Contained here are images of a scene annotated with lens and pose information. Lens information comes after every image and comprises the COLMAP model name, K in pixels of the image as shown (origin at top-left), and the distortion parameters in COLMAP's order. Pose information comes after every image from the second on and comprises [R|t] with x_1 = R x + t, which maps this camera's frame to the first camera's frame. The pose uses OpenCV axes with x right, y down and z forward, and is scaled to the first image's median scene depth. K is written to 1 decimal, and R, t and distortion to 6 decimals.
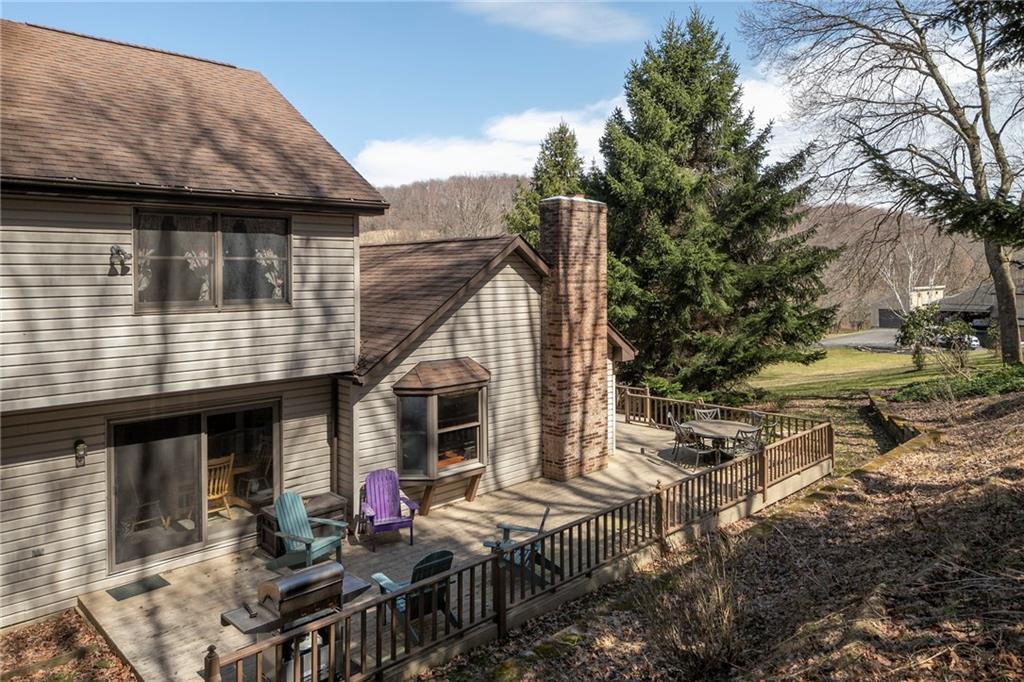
lens RADIAL K [[706.3, 0, 510.7], [0, 706.3, 282.6], [0, 0, 1]] dist [-0.002851, -0.000184]
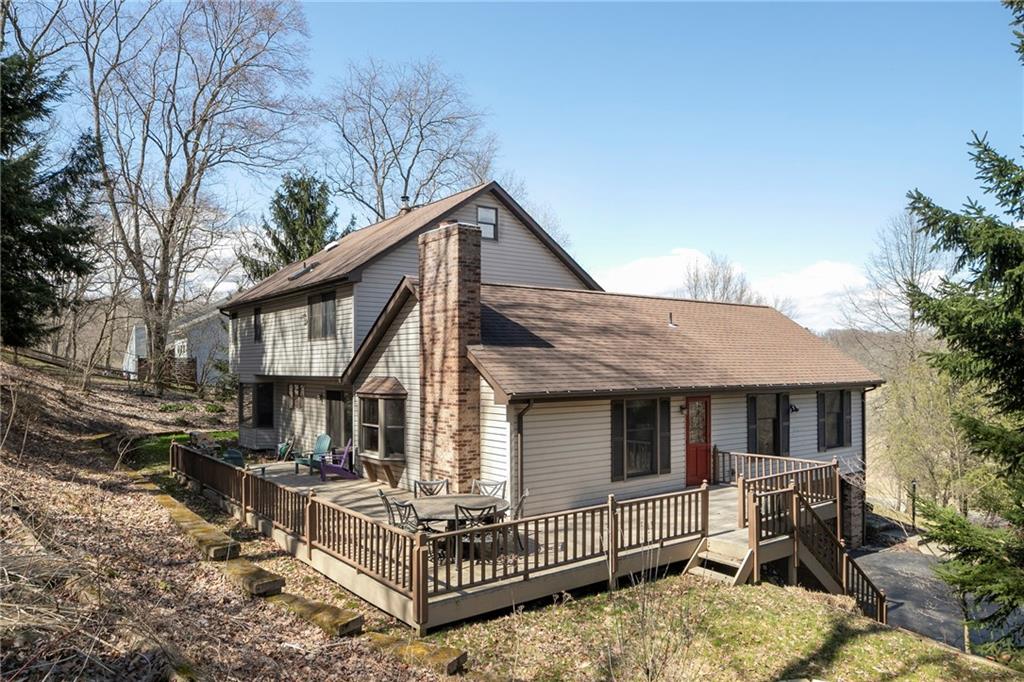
lens RADIAL K [[698.3, 0, 512.0], [0, 698.3, 341.0], [0, 0, 1]] dist [-0.006541, -0.001083]
pose [[-0.124563, -0.029792, -0.991764, 1.085829], [-0.006626, 0.999552, -0.029194, 0.068316], [0.992190, 0.002935, -0.124704, 1.257073]]
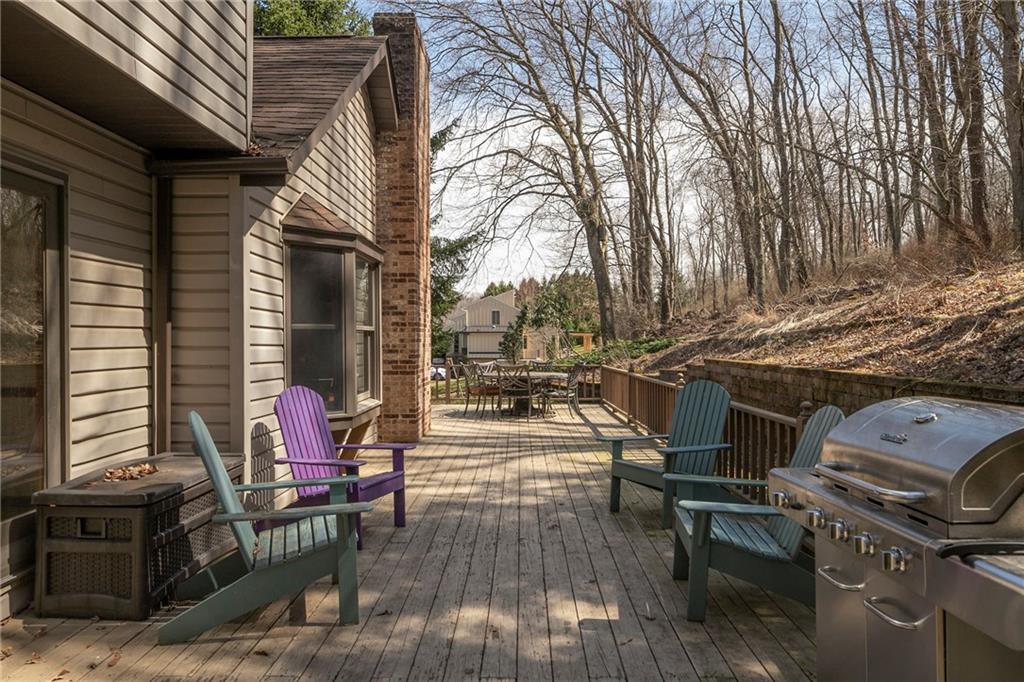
lens RADIAL K [[698.3, 0, 512.0], [0, 698.3, 341.0], [0, 0, 1]] dist [-0.006541, -0.001083]
pose [[0.711605, 0.000669, 0.702580, -0.321149], [0.008529, 0.999918, -0.009590, 0.193392], [-0.702528, 0.012817, 0.711540, 0.470947]]
